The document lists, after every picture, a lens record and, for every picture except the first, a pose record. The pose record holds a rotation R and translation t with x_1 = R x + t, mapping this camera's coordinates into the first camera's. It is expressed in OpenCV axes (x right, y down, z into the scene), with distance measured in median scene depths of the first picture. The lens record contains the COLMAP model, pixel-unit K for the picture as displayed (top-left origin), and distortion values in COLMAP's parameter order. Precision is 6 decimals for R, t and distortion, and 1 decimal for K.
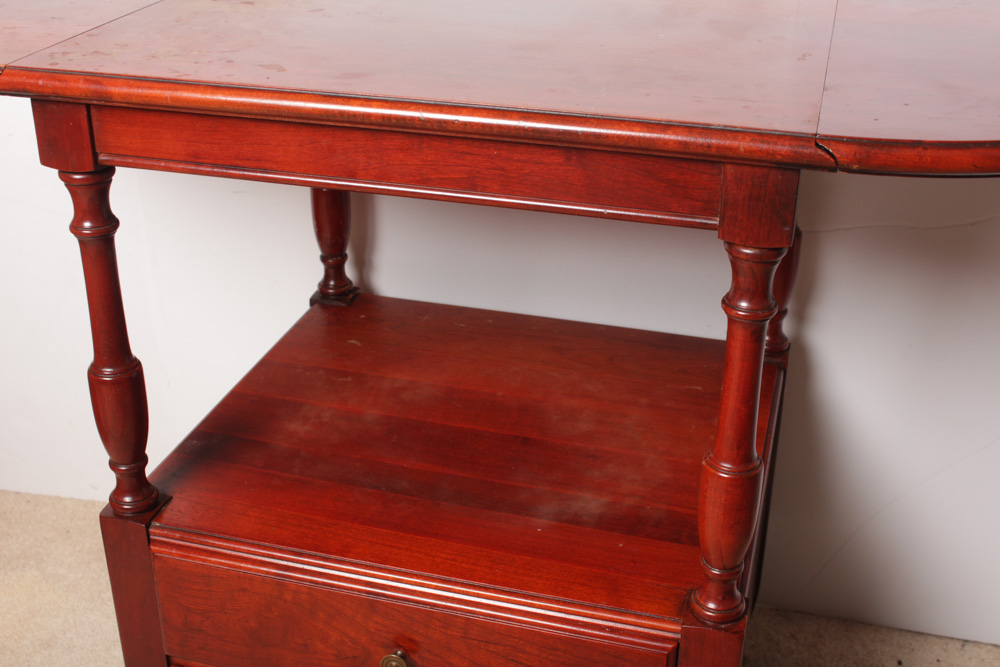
lens RADIAL K [[1232.5, 0, 490.8], [0, 1232.5, 329.2], [0, 0, 1]] dist [-0.070761, 0.000000]
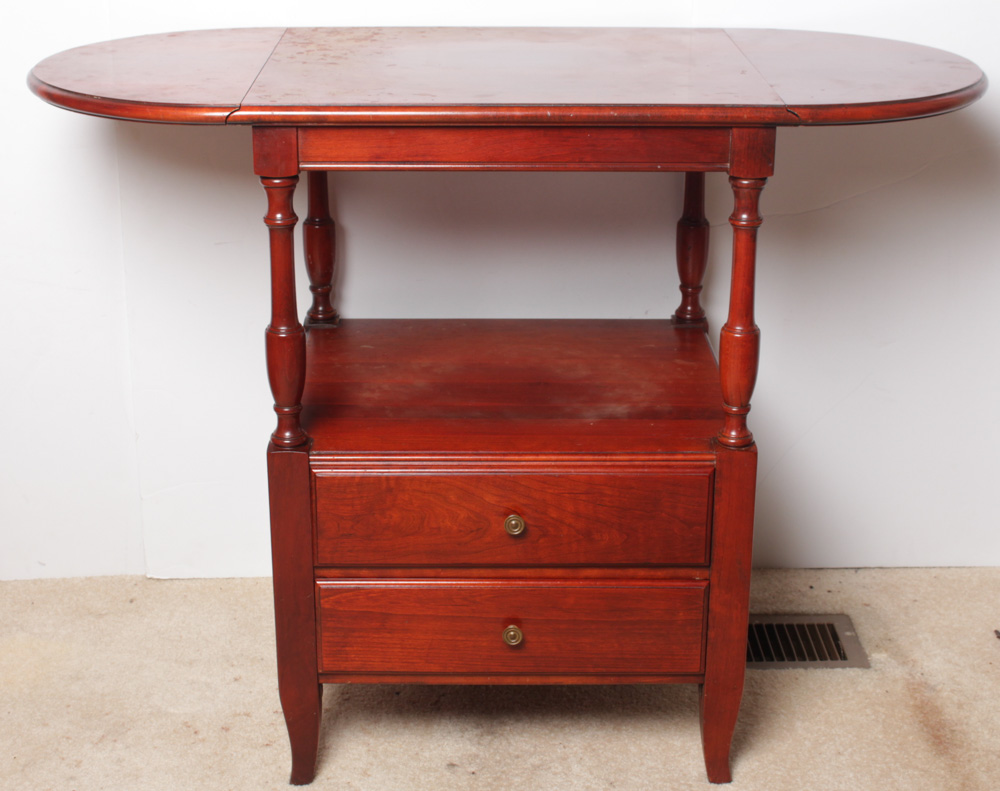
lens RADIAL K [[1780.4, 0, 506.3], [0, 1780.4, 395.1], [0, 0, 1]] dist [-0.149683, 0.000000]
pose [[0.955746, -0.100175, 0.276614, -0.613163], [0.129358, 0.987568, -0.089309, 0.303845], [-0.264228, 0.121139, 0.956822, -0.902422]]
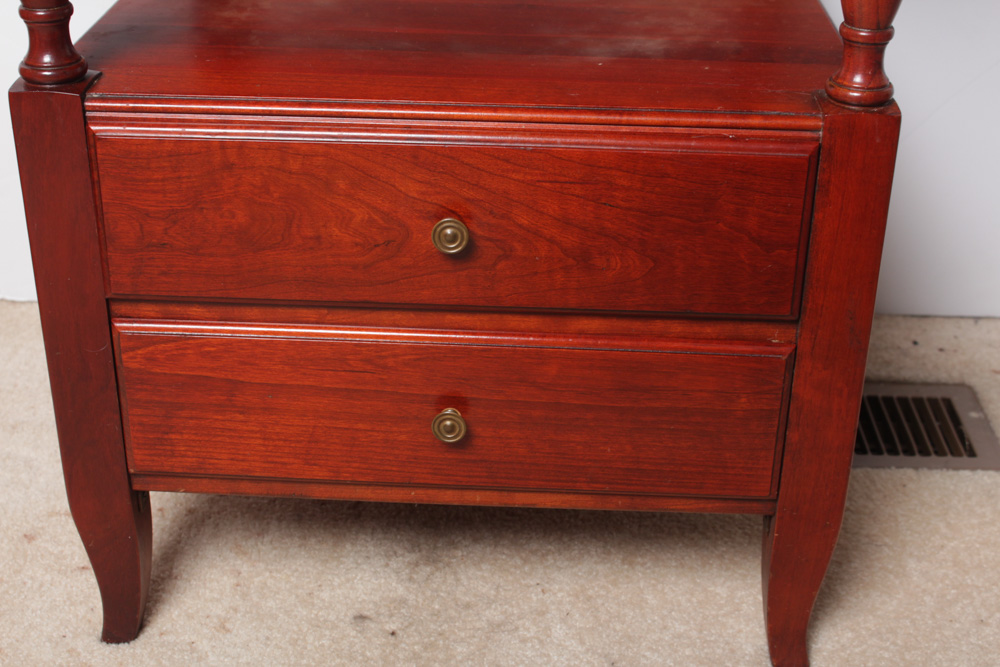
lens RADIAL K [[1449.3, 0, 490.0], [0, 1449.3, 328.8], [0, 0, 1]] dist [-0.054759, 0.000000]
pose [[0.972063, -0.101524, 0.211627, -0.246855], [0.096690, 0.994764, 0.033095, 0.300816], [-0.213879, -0.011708, 0.976790, 0.115474]]
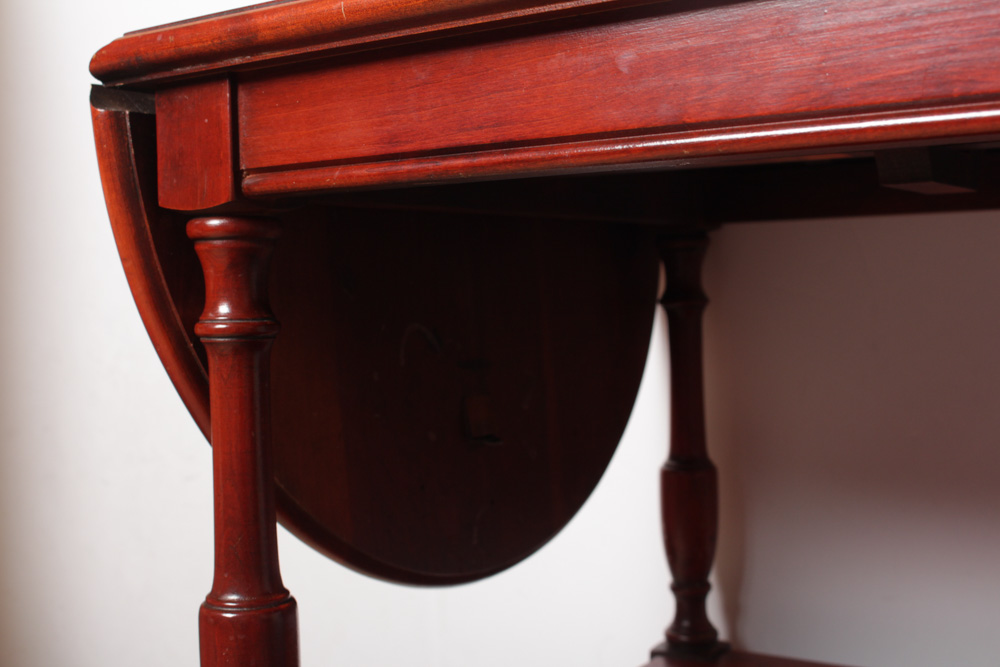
lens RADIAL K [[1251.4, 0, 501.7], [0, 1251.4, 332.3], [0, 0, 1]] dist [-0.111132, 0.000000]
pose [[0.951761, -0.020134, -0.306179, -0.024855], [-0.103548, 0.918233, -0.382263, 0.121140], [0.288840, 0.395527, 0.871854, 0.492152]]
